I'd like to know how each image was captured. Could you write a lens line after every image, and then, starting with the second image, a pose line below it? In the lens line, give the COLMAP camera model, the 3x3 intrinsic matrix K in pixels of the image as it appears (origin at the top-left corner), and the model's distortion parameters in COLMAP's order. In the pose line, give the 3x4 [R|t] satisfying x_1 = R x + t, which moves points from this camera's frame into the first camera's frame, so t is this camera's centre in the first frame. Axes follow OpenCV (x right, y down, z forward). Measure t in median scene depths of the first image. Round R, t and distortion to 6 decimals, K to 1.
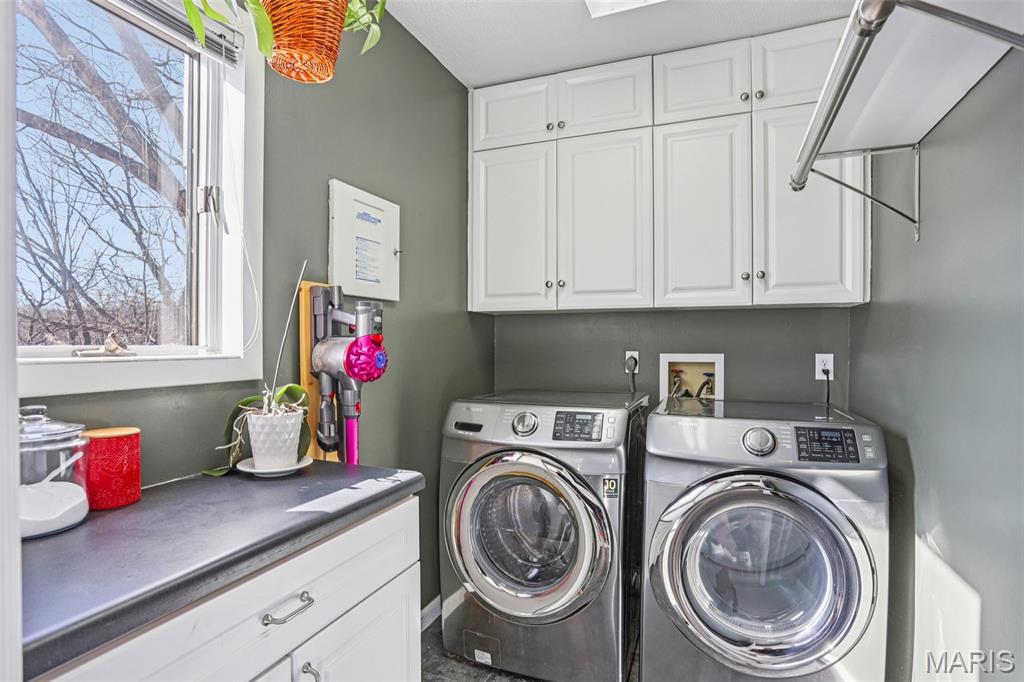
lens RADIAL K [[516.1, 0, 514.1], [0, 516.1, 344.6], [0, 0, 1]] dist [-0.036468, 0.005674]
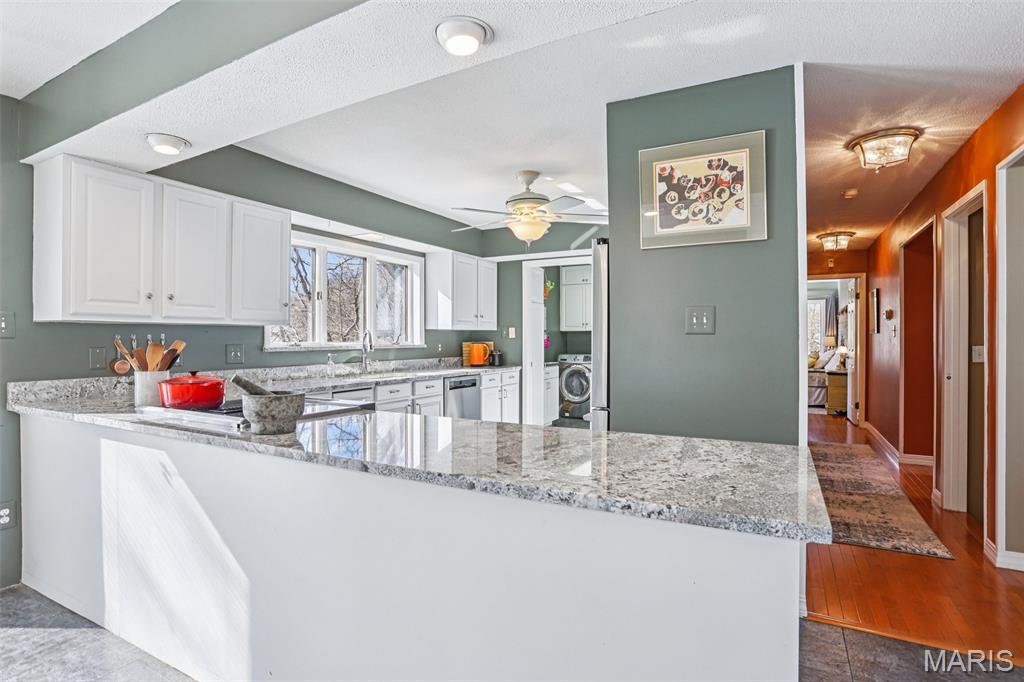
lens RADIAL K [[516.1, 0, 506.6], [0, 516.1, 338.8], [0, 0, 1]] dist [-0.036468, 0.005674]
pose [[0.994556, 0.001172, -0.104199, -0.110924], [-0.001245, 0.999999, -0.000640, -0.011453], [0.104198, 0.000766, 0.994556, -3.317112]]
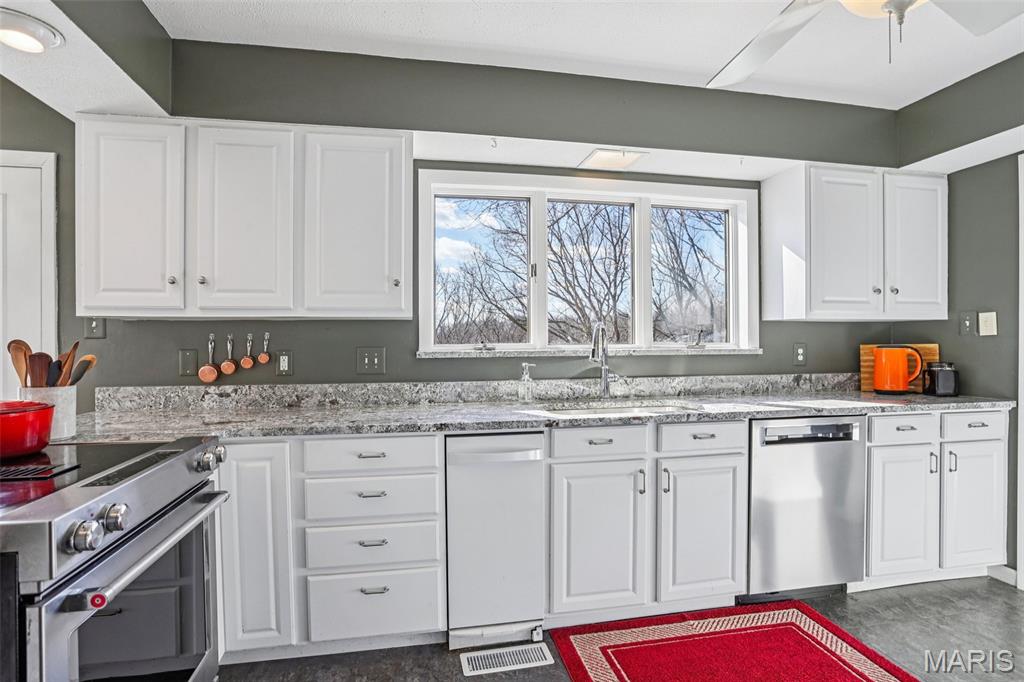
lens RADIAL K [[516.1, 0, 504.9], [0, 516.1, 338.6], [0, 0, 1]] dist [-0.036468, 0.005674]
pose [[0.555682, -0.005543, -0.831376, -0.003642], [0.001426, 0.999983, -0.005714, -0.002930], [0.831393, 0.001989, 0.555681, -1.957360]]
